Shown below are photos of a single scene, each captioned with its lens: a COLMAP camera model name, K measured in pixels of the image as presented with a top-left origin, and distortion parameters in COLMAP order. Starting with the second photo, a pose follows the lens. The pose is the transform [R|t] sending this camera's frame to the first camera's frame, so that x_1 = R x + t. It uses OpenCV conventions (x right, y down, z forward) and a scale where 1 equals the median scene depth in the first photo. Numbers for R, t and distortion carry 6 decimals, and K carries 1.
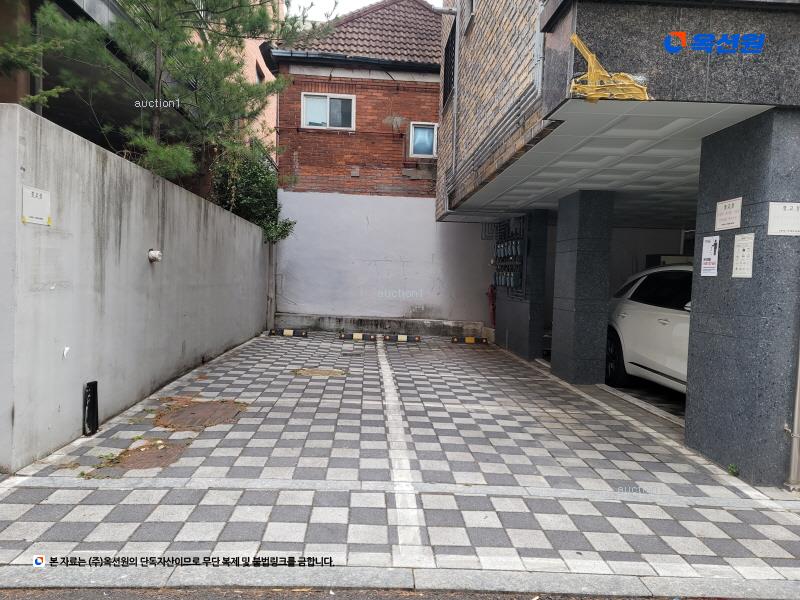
lens RADIAL K [[573.2, 0, 398.7], [0, 573.2, 301.0], [0, 0, 1]] dist [0.081798, -0.073156]
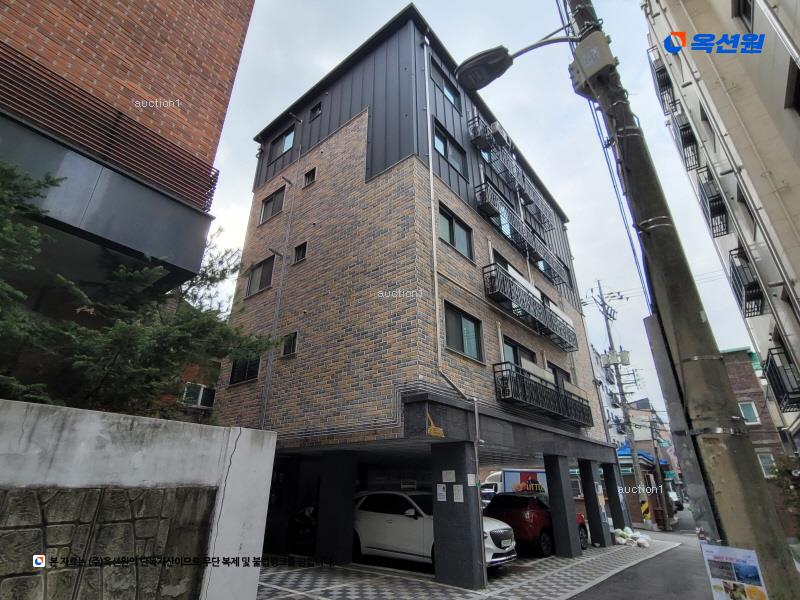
lens RADIAL K [[403.7, 0, 400.4], [0, 403.7, 299.2], [0, 0, 1]] dist [0.004273, 0.000282]
pose [[0.671927, 0.277788, 0.686548, -1.131014], [0.051798, 0.907098, -0.417721, -0.121946], [-0.738803, 0.316240, 0.595115, -0.224995]]
